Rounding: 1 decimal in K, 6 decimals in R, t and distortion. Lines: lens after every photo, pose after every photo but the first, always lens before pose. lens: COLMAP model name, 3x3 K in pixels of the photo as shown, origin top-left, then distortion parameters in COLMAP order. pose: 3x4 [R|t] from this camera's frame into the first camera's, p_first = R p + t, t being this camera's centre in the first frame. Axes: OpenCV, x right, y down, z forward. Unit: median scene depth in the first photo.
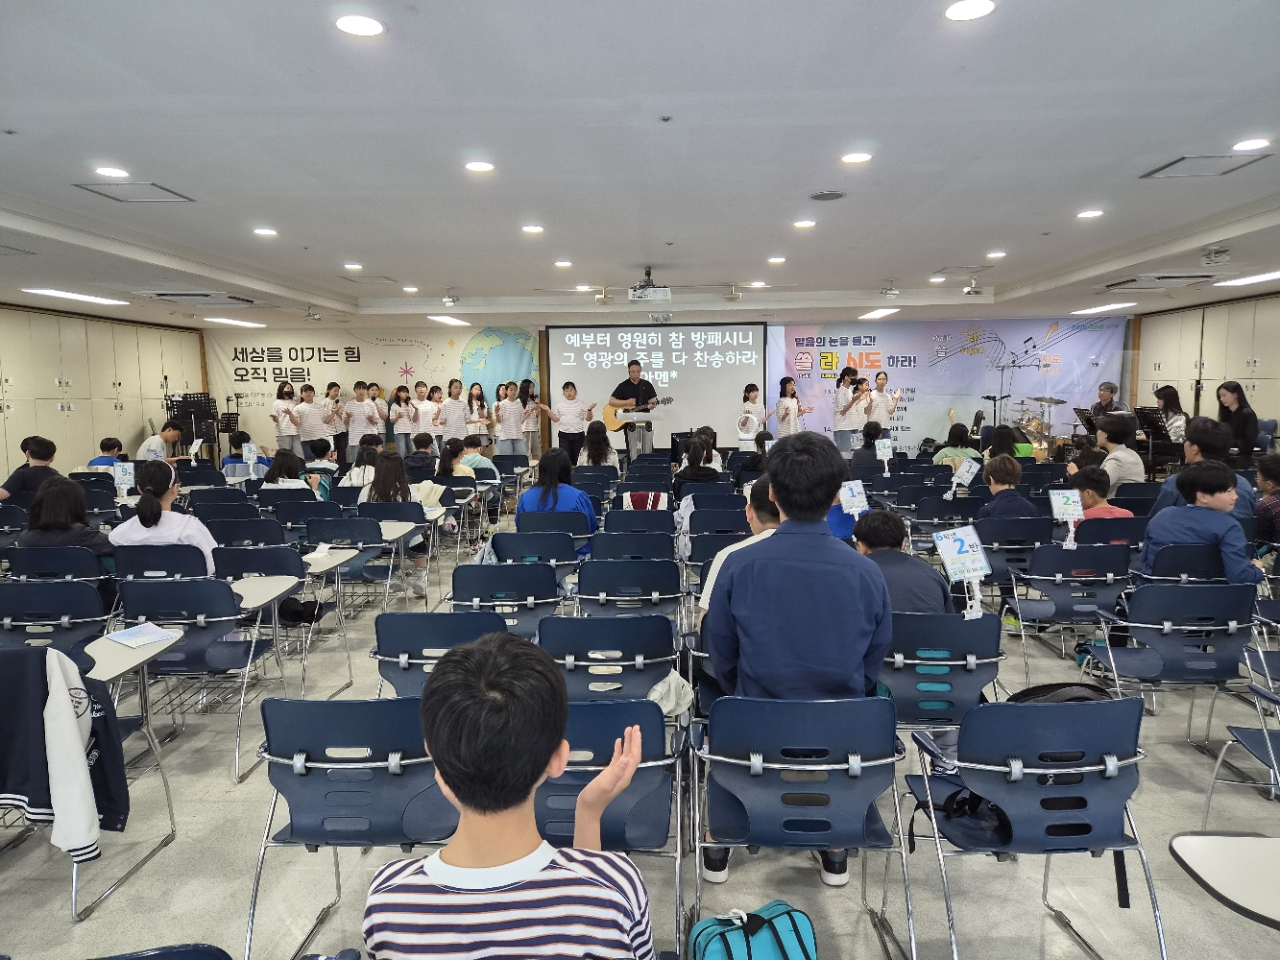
lens RADIAL K [[840.2, 0, 640.0], [0, 840.2, 480.0], [0, 0, 1]] dist [0.066535, -0.059133]
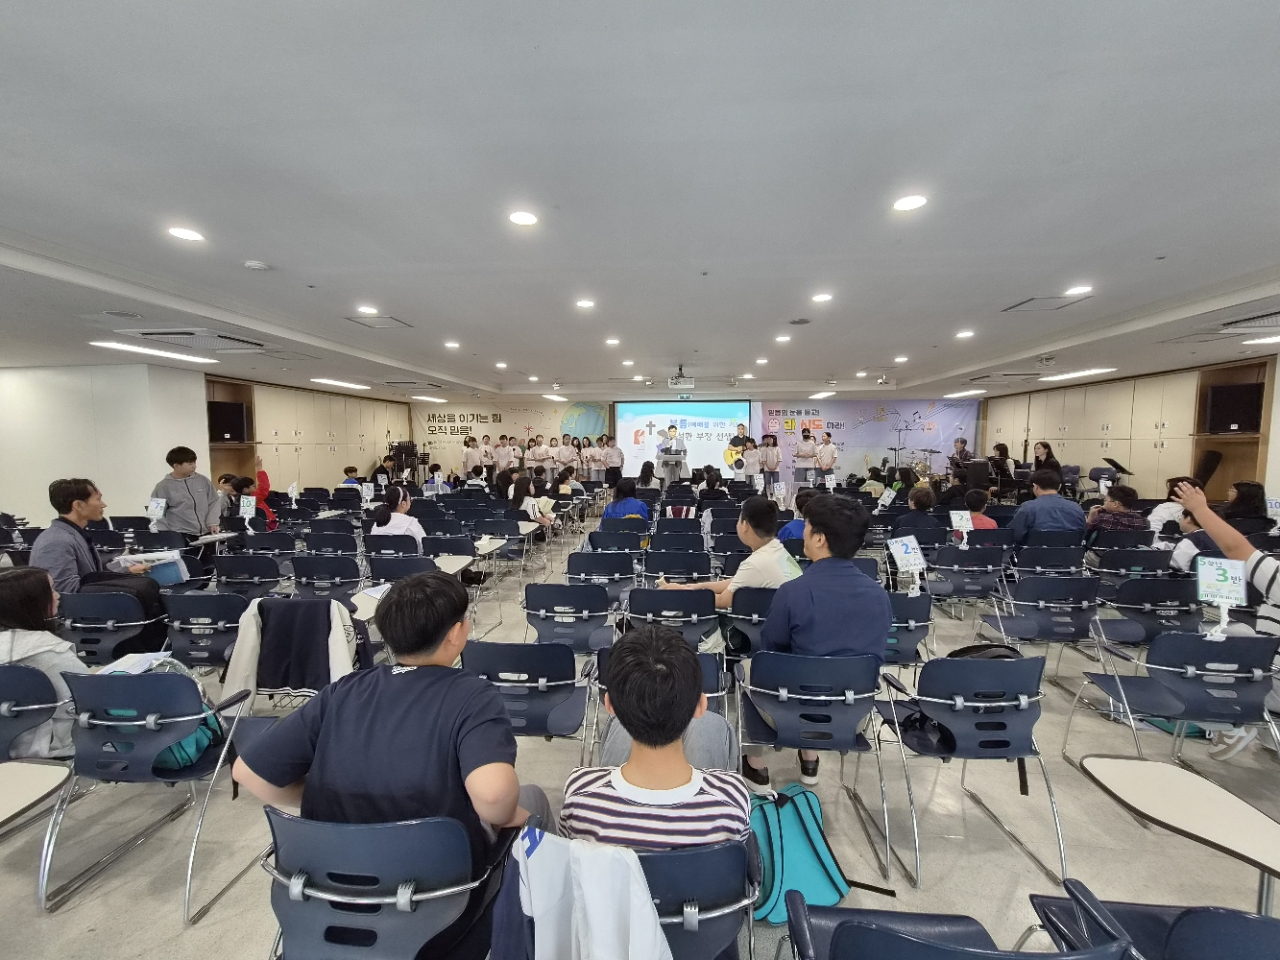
lens RADIAL K [[520.0, 0, 637.2], [0, 520.0, 487.8], [0, 0, 1]] dist [-0.000751, -0.000164]
pose [[0.998267, 0.015478, -0.056767, -0.023328], [-0.016405, 0.999739, -0.015891, -0.003906], [0.056506, 0.016794, 0.998261, 0.016884]]
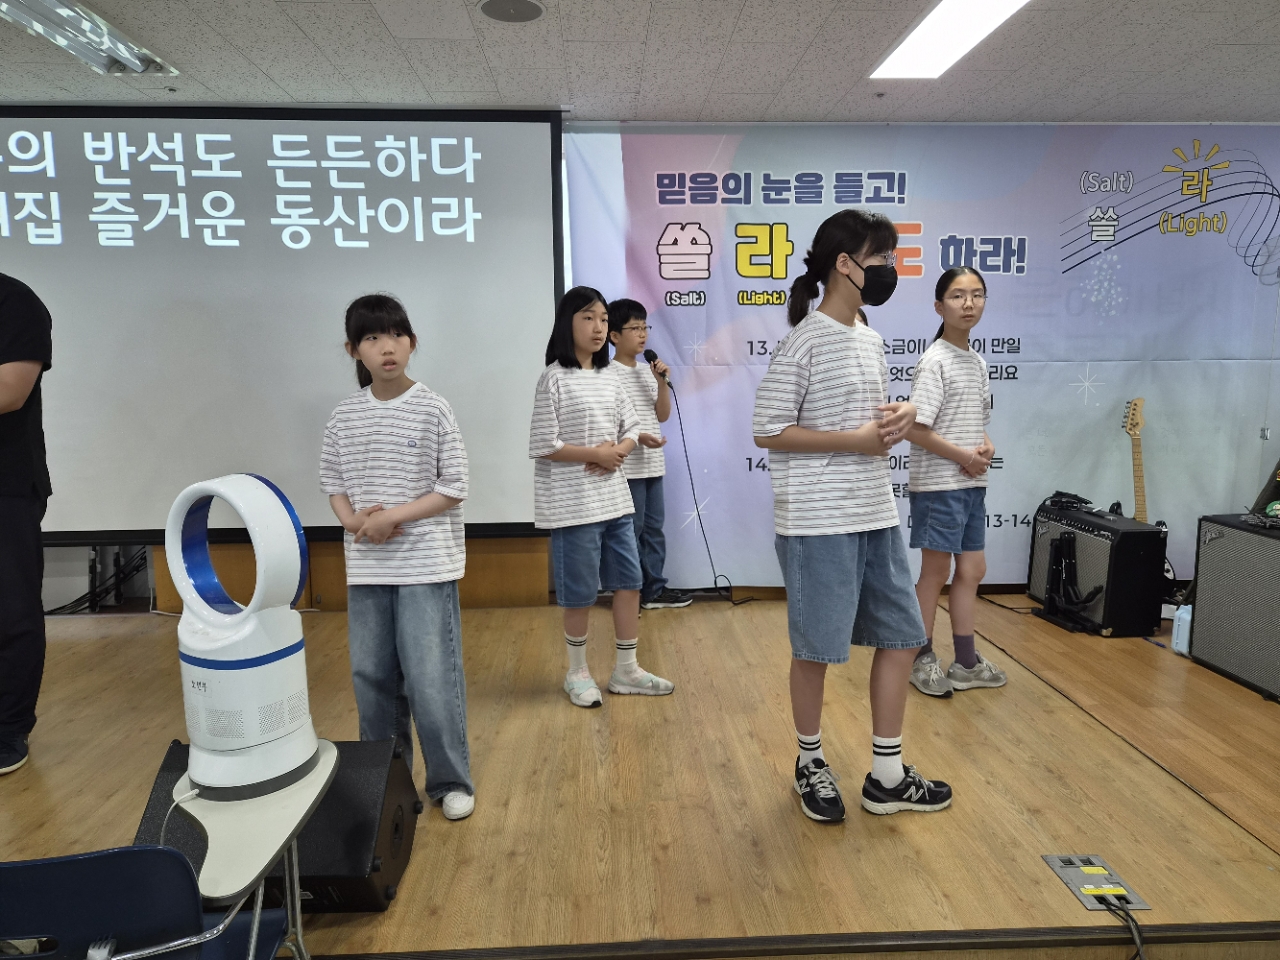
lens RADIAL K [[840.2, 0, 640.0], [0, 840.2, 480.0], [0, 0, 1]] dist [0.066535, -0.059133]
pose [[0.997505, -0.004331, 0.070458, 0.614589], [0.001598, 0.999245, 0.038808, -0.264784], [-0.070573, -0.038599, 0.996760, 2.702463]]
